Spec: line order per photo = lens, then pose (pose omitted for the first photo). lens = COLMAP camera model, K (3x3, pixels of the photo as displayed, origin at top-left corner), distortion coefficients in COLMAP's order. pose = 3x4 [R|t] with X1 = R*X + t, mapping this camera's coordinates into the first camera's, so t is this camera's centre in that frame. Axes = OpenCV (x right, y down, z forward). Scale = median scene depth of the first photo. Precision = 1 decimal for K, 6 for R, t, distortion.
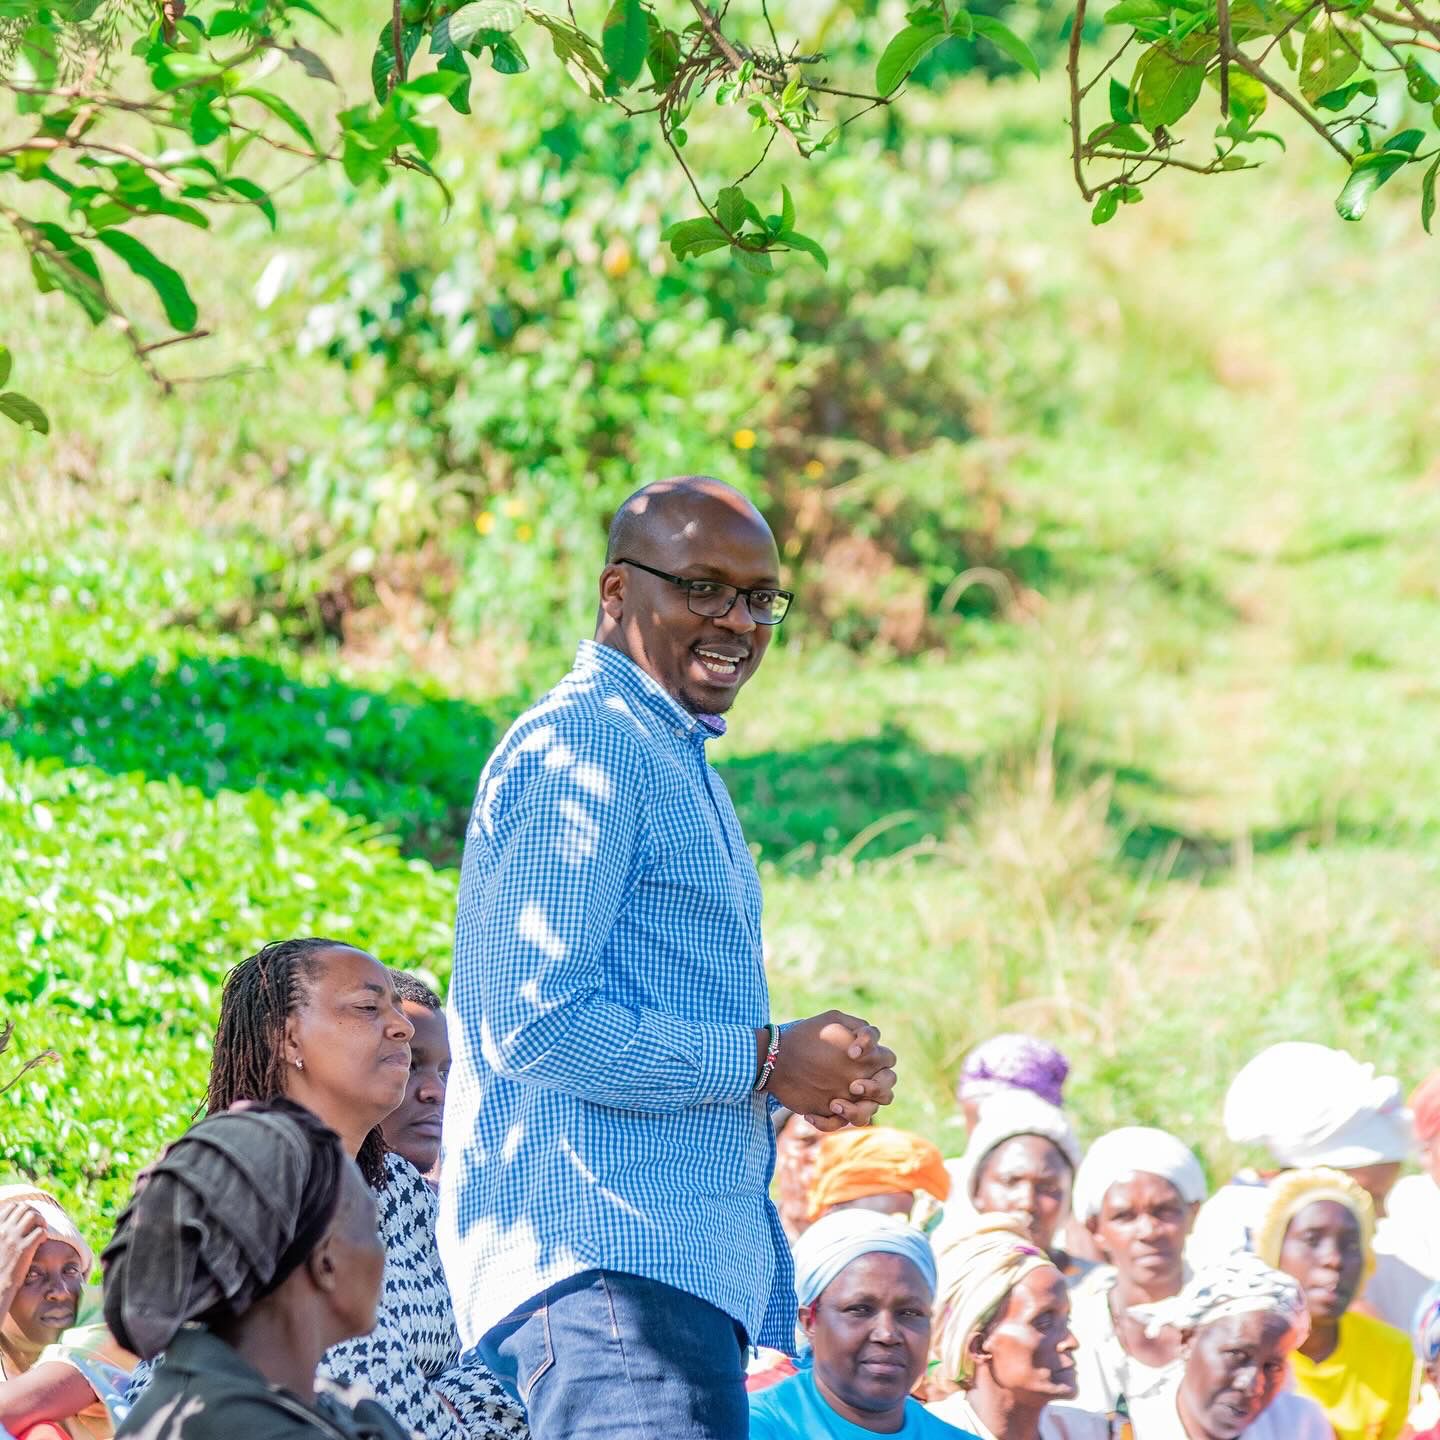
lens RADIAL K [[7771.0, 0, 717.2], [0, 7771.0, 725.7], [0, 0, 1]] dist [0.543869, 0.000000]
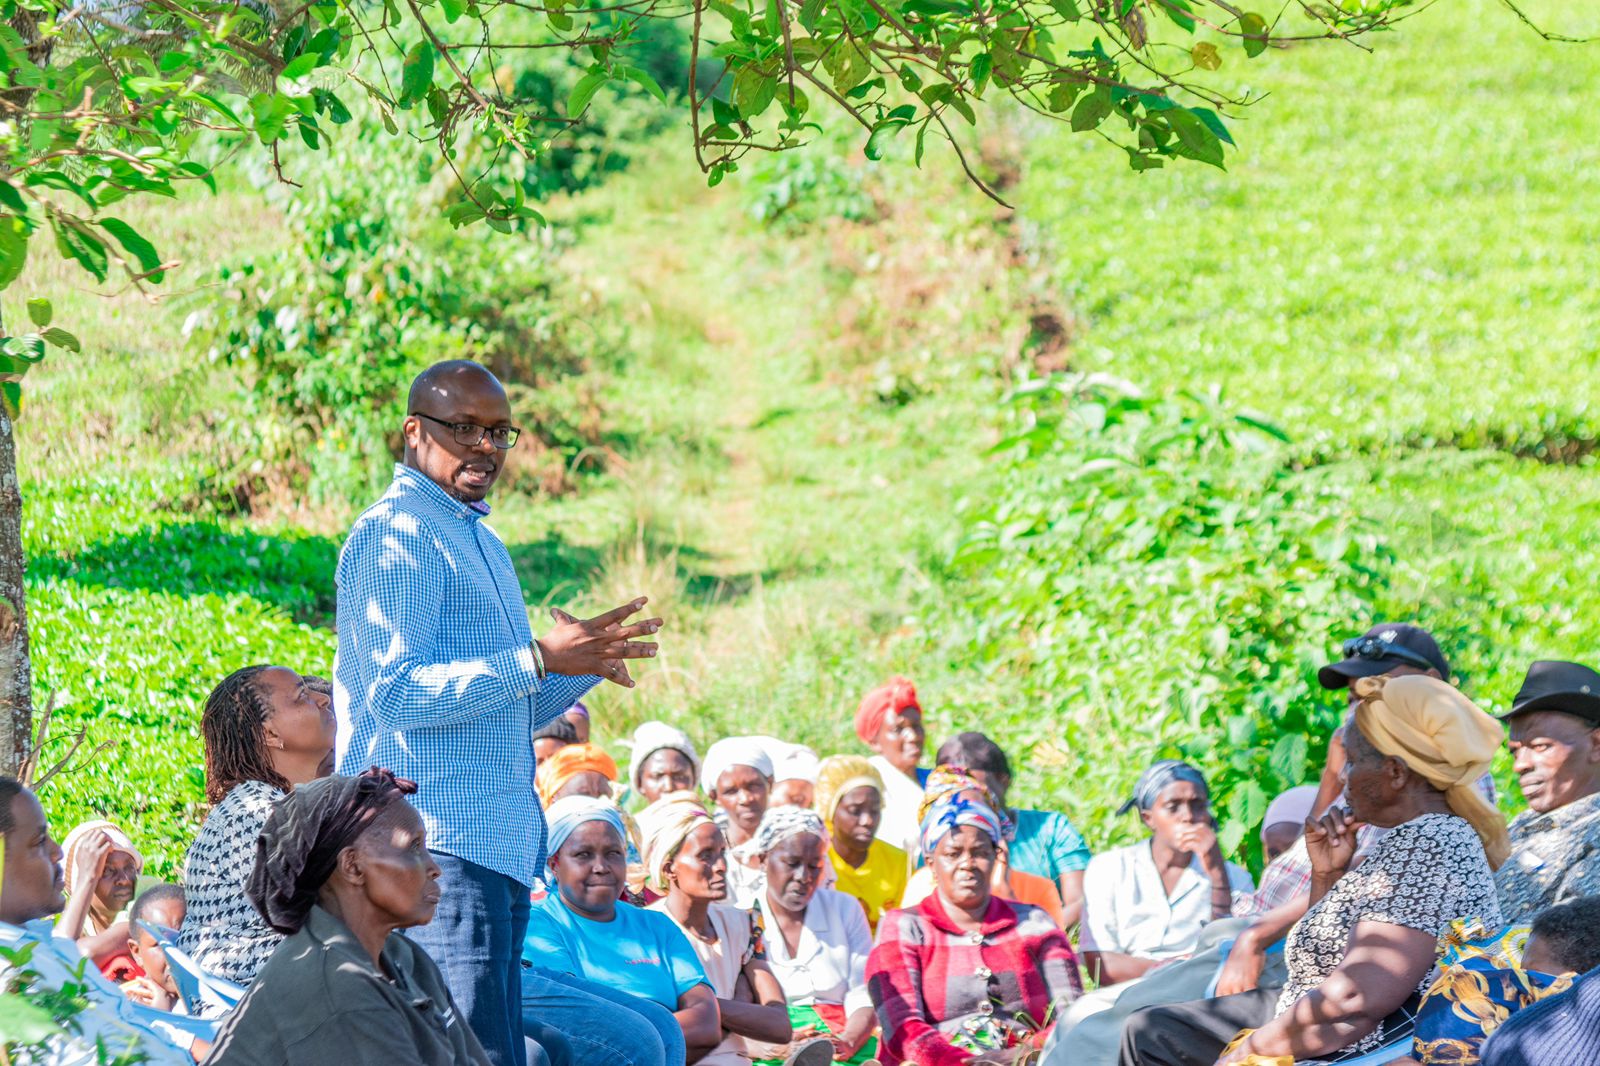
lens RADIAL K [[4979.2, 0, 799.8], [0, 4979.2, 541.6], [0, 0, 1]] dist [0.152847, 0.000000]
pose [[0.995682, -0.075063, 0.054610, 0.015569], [0.074519, 0.997148, 0.011936, -0.007522], [-0.055350, -0.007815, 0.998436, -0.178326]]
